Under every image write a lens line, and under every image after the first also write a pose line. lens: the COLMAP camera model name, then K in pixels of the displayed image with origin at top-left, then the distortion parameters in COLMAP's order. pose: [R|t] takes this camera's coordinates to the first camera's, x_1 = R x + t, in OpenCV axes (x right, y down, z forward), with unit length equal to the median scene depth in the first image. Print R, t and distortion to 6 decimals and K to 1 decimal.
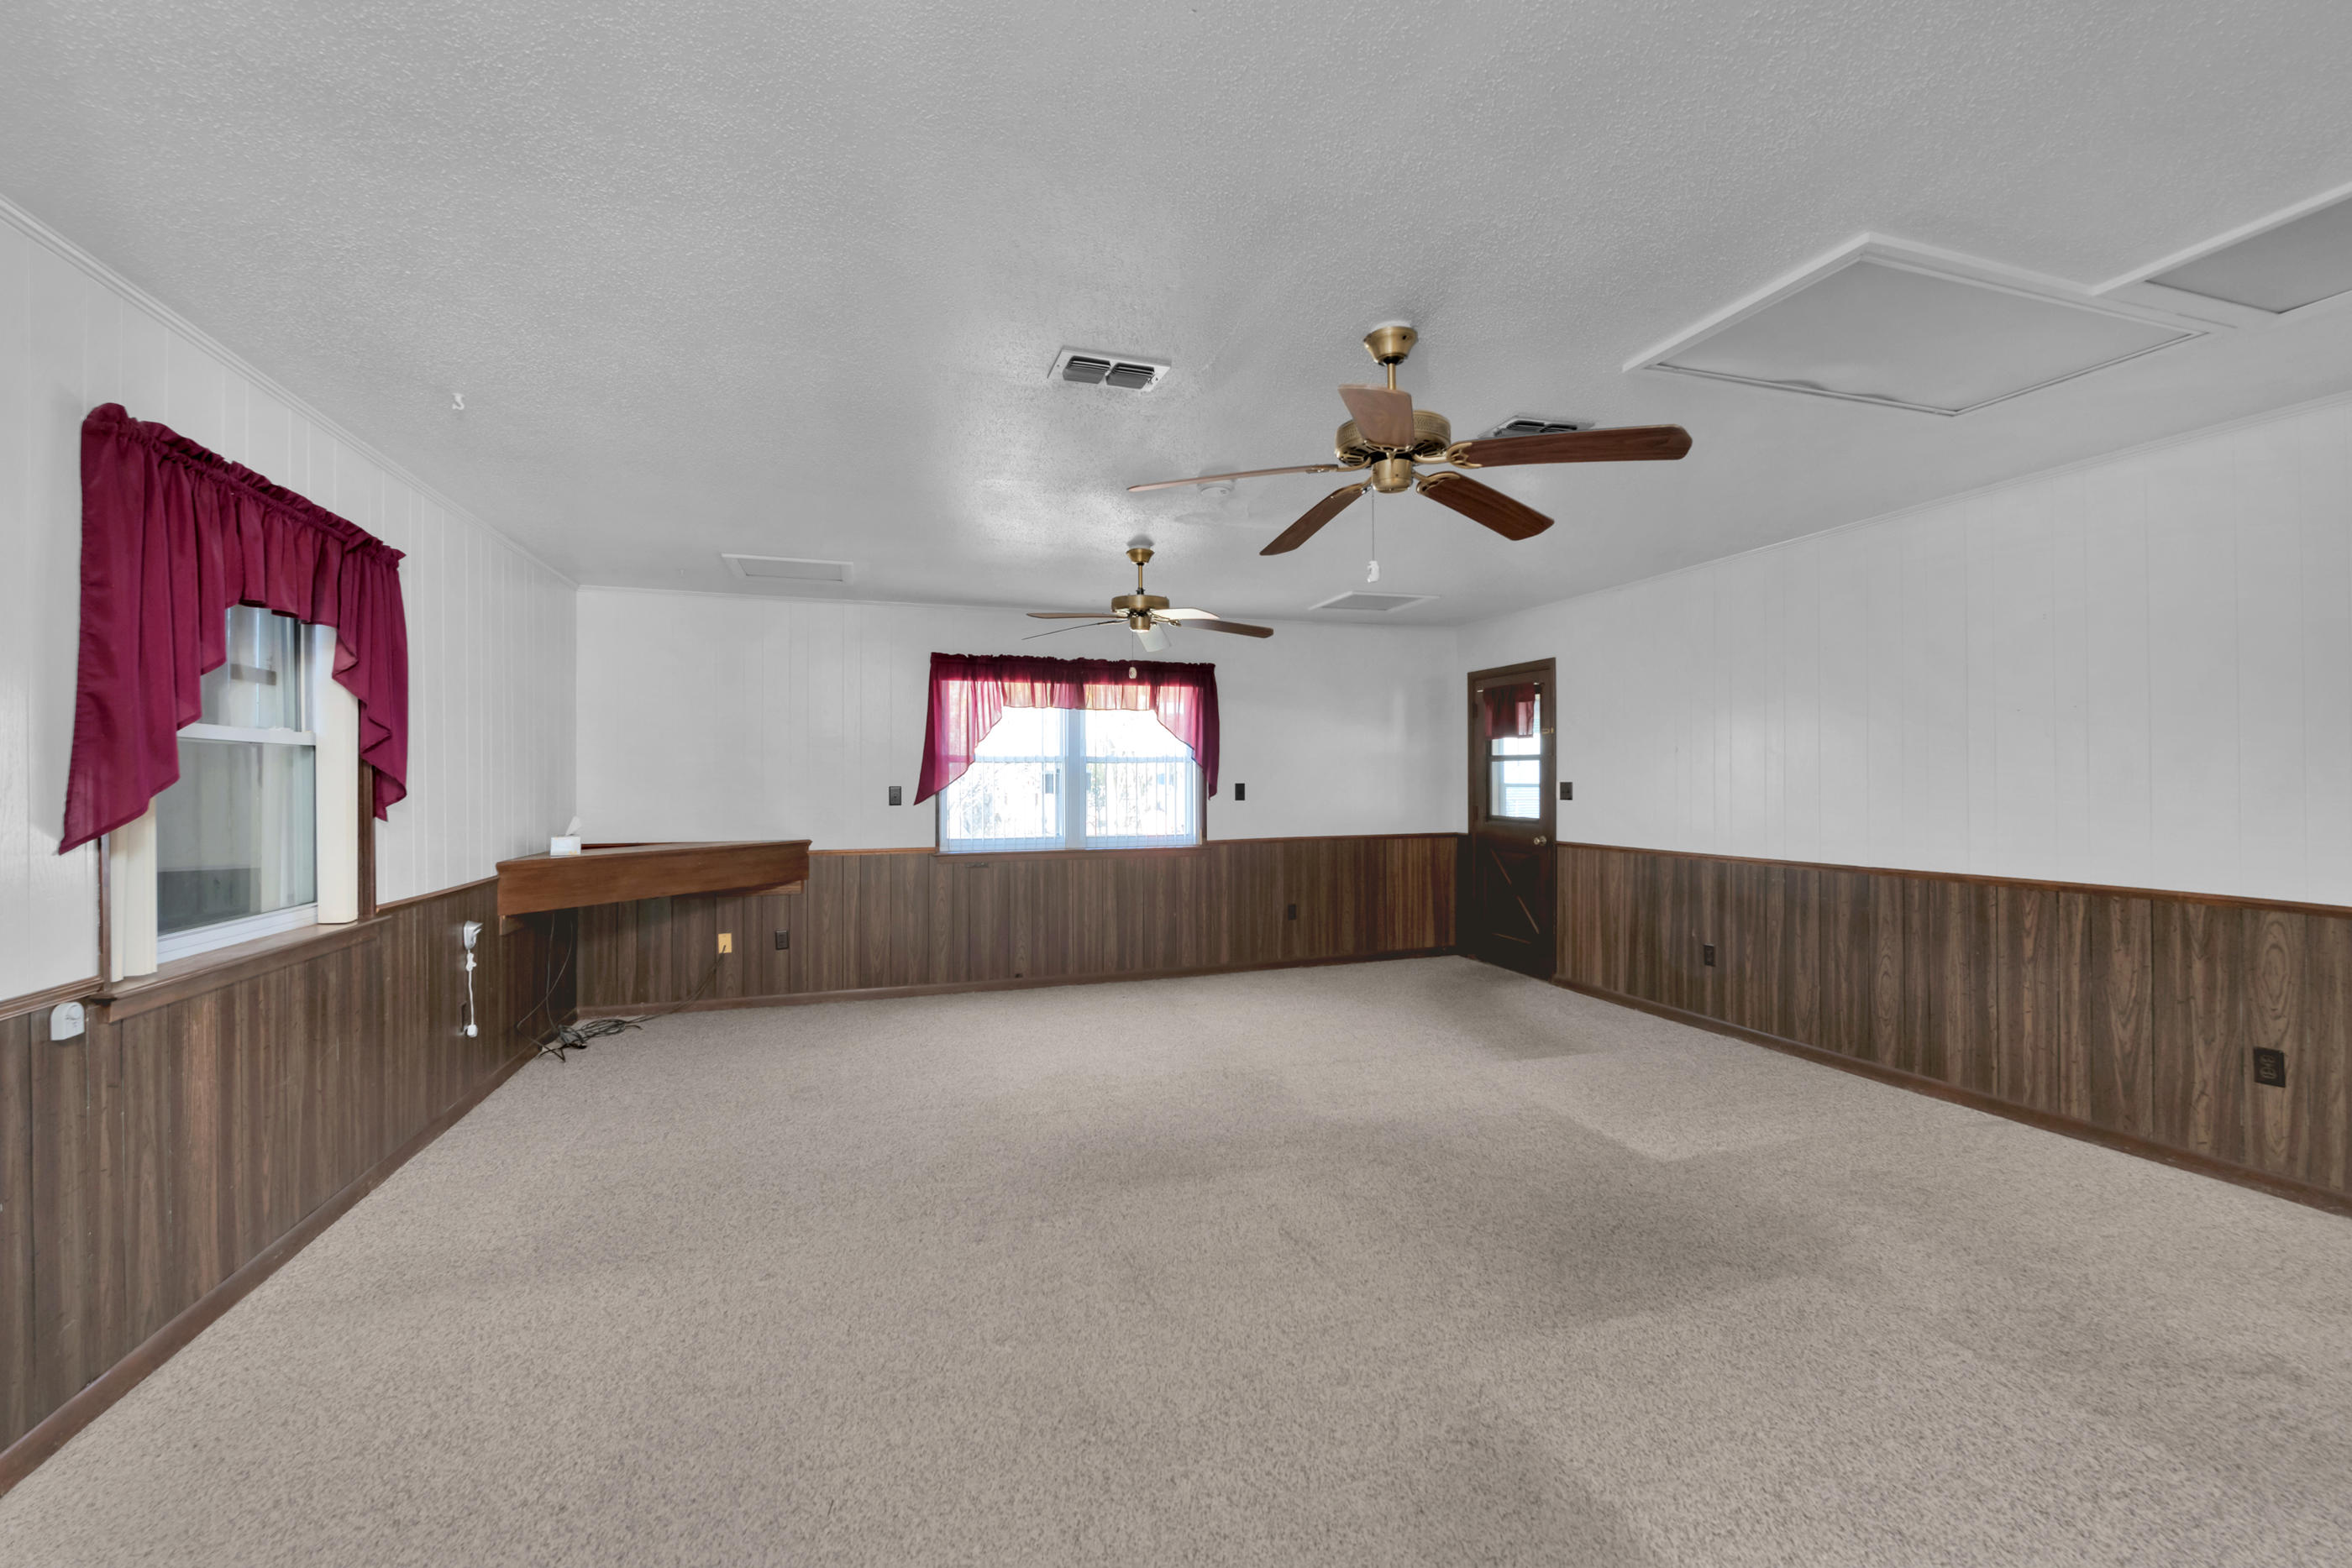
lens RADIAL K [[956.1, 0, 1174.6], [0, 956.1, 773.7], [0, 0, 1]] dist [-0.014264, -0.000895]
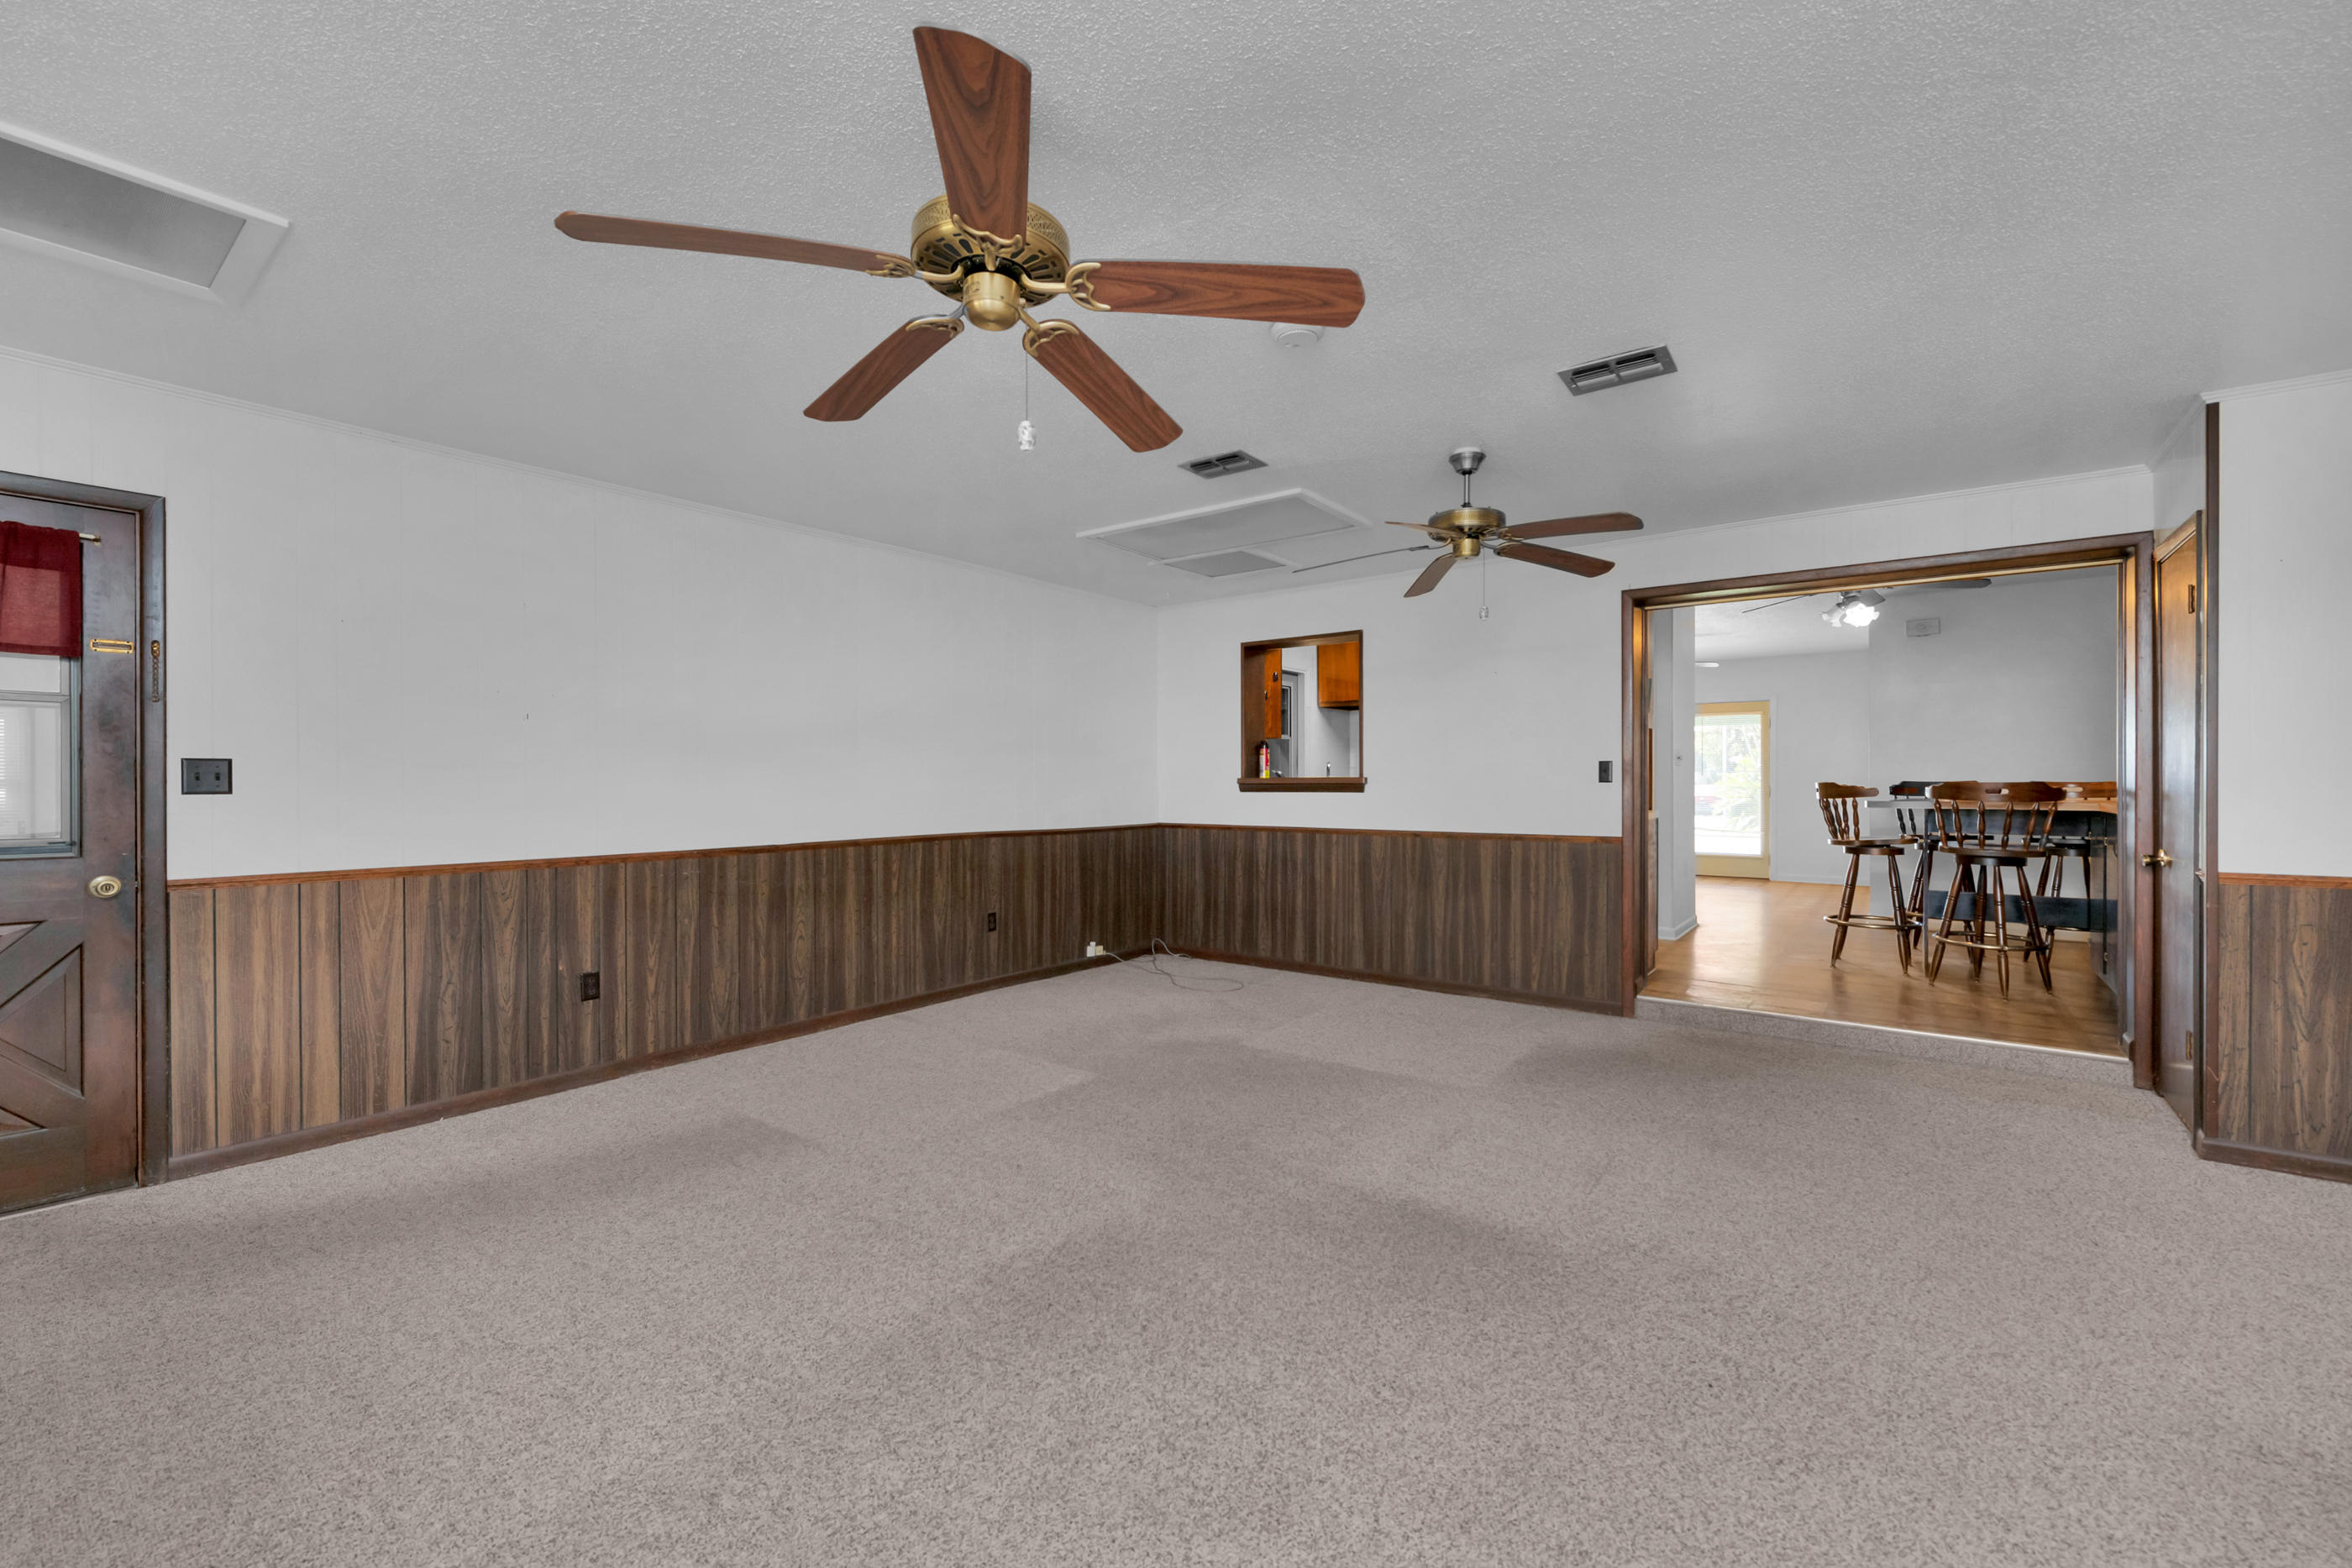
lens RADIAL K [[956.1, 0, 1176.6], [0, 956.1, 787.0], [0, 0, 1]] dist [-0.014264, -0.000895]
pose [[-0.571752, 0.005263, 0.820410, -0.413817], [0.003163, 0.999986, -0.004211, 0.039048], [-0.820420, 0.000187, -0.571761, 1.247117]]
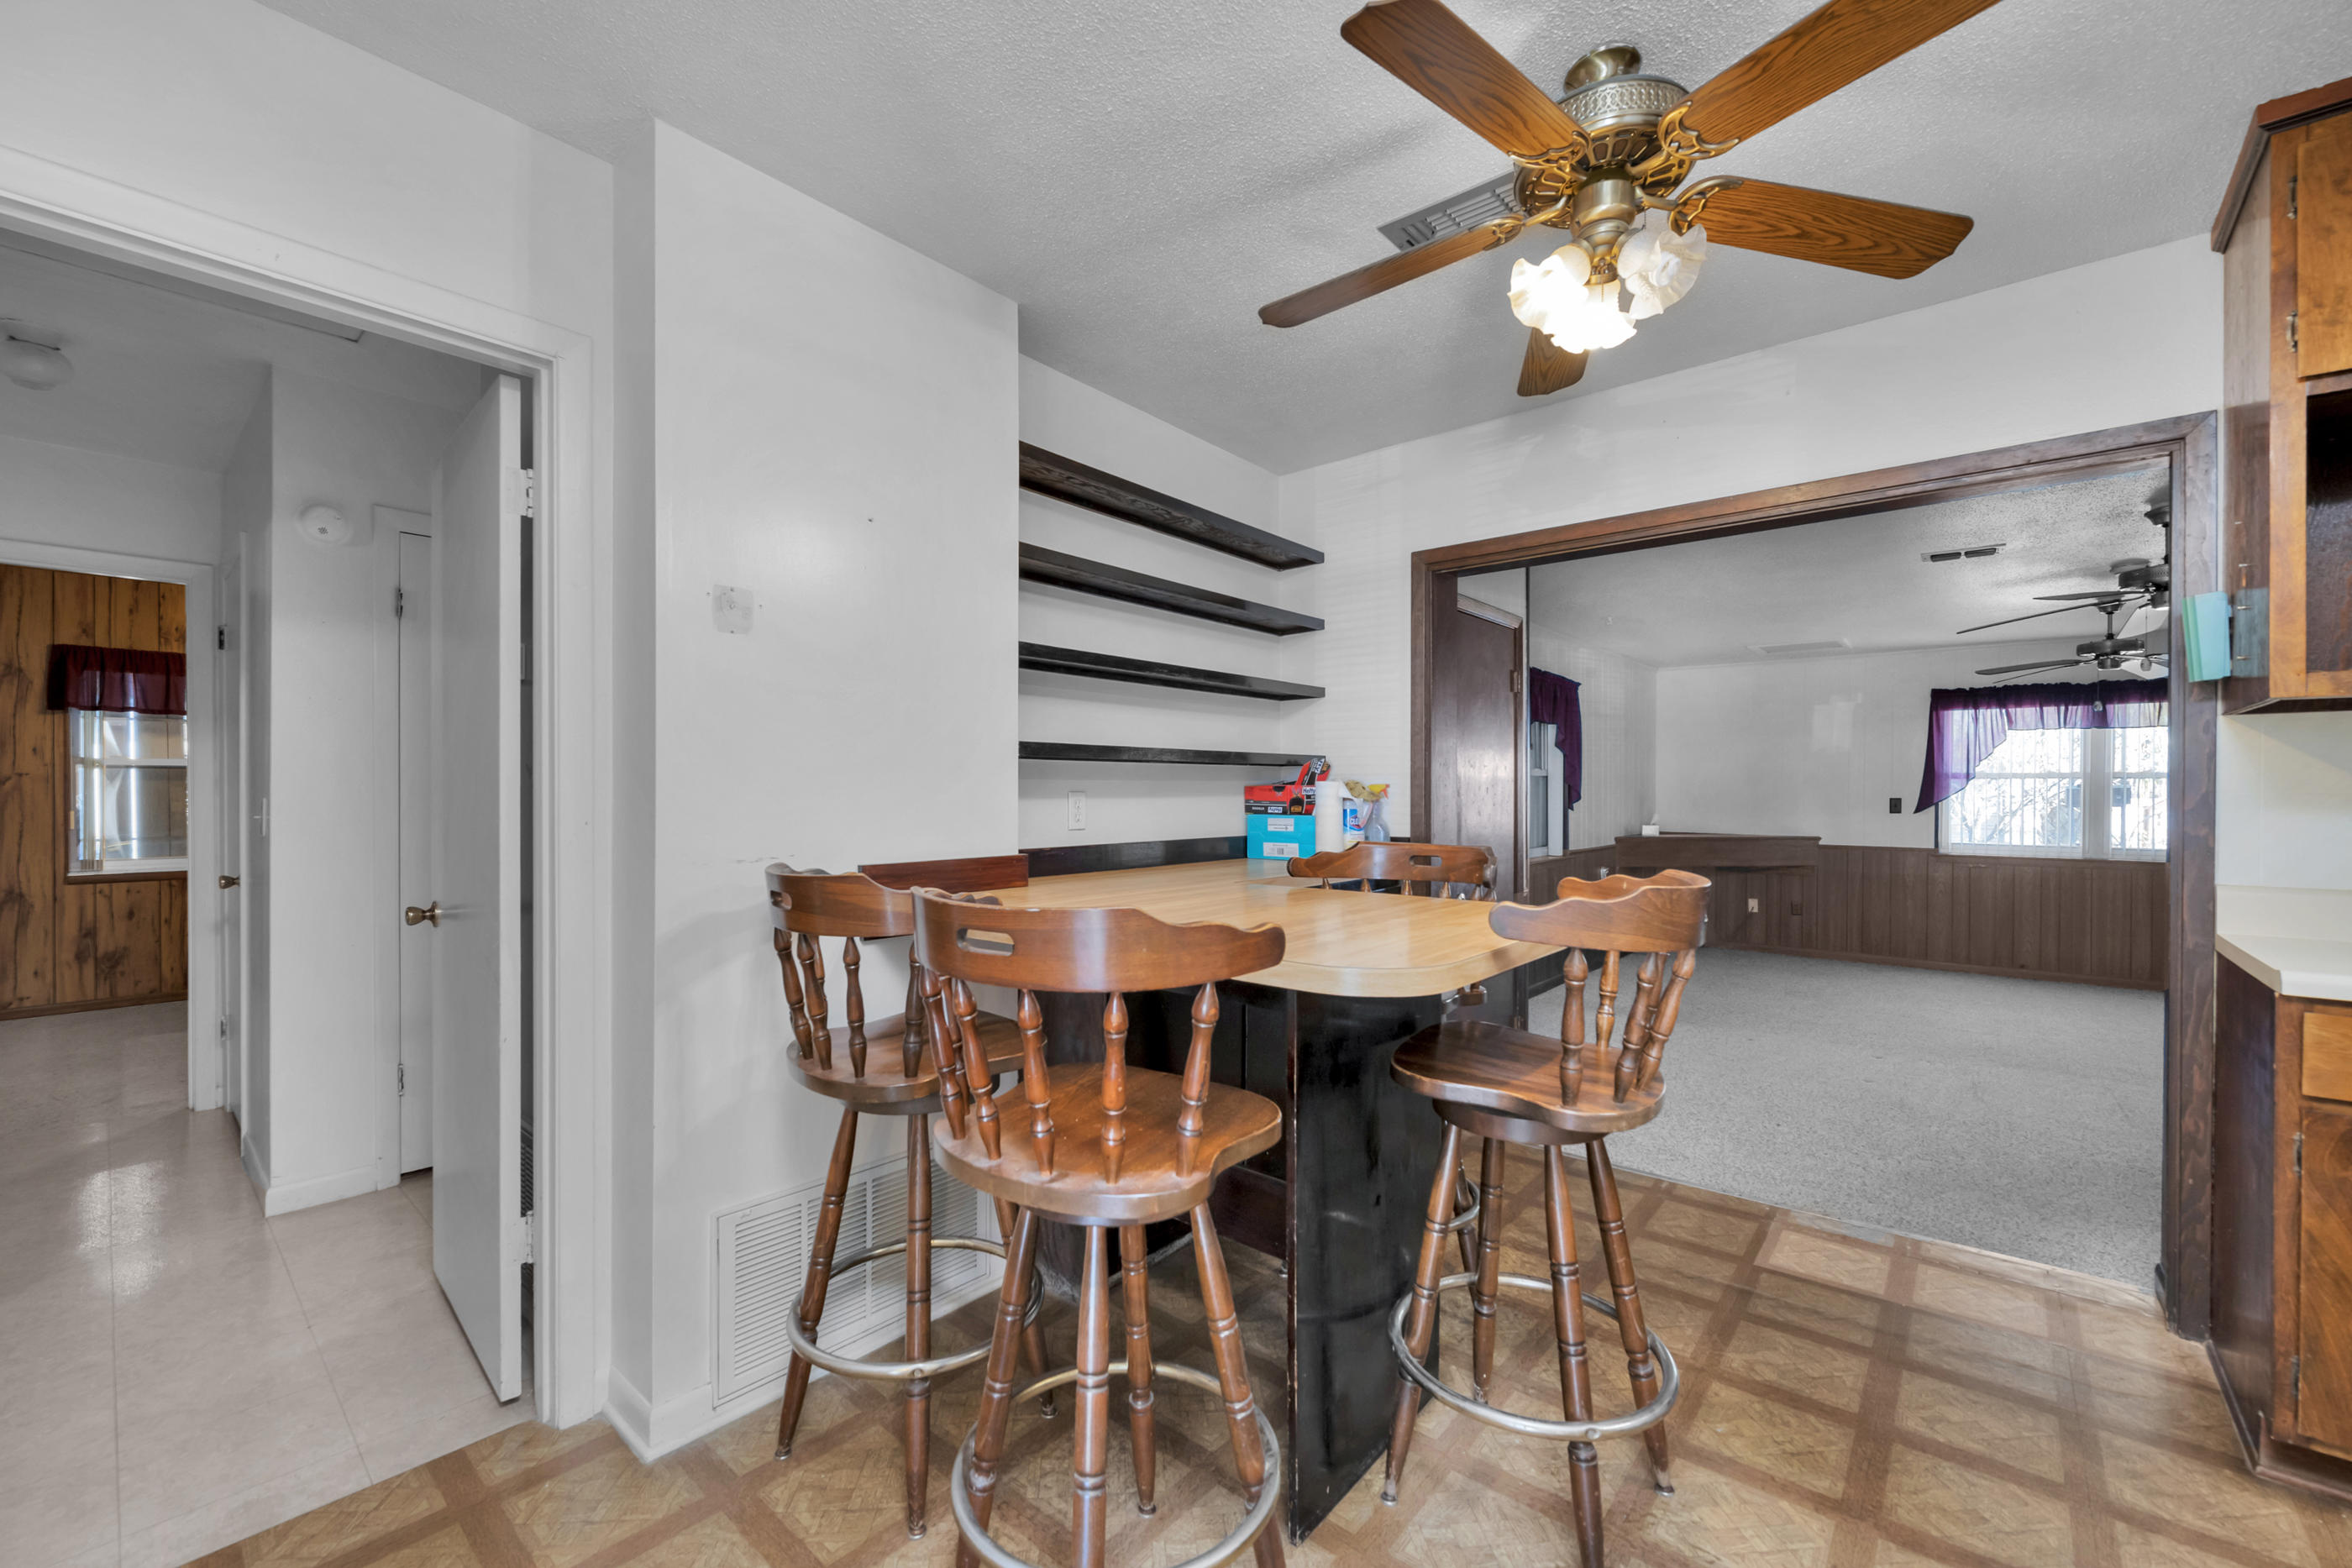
lens RADIAL K [[956.1, 0, 1169.3], [0, 956.1, 790.7], [0, 0, 1]] dist [-0.014264, -0.000895]
pose [[0.522309, 0.008484, -0.852714, 0.392780], [0.000182, 0.999949, 0.010060, -0.013059], [0.852756, -0.005410, 0.522281, -0.676114]]
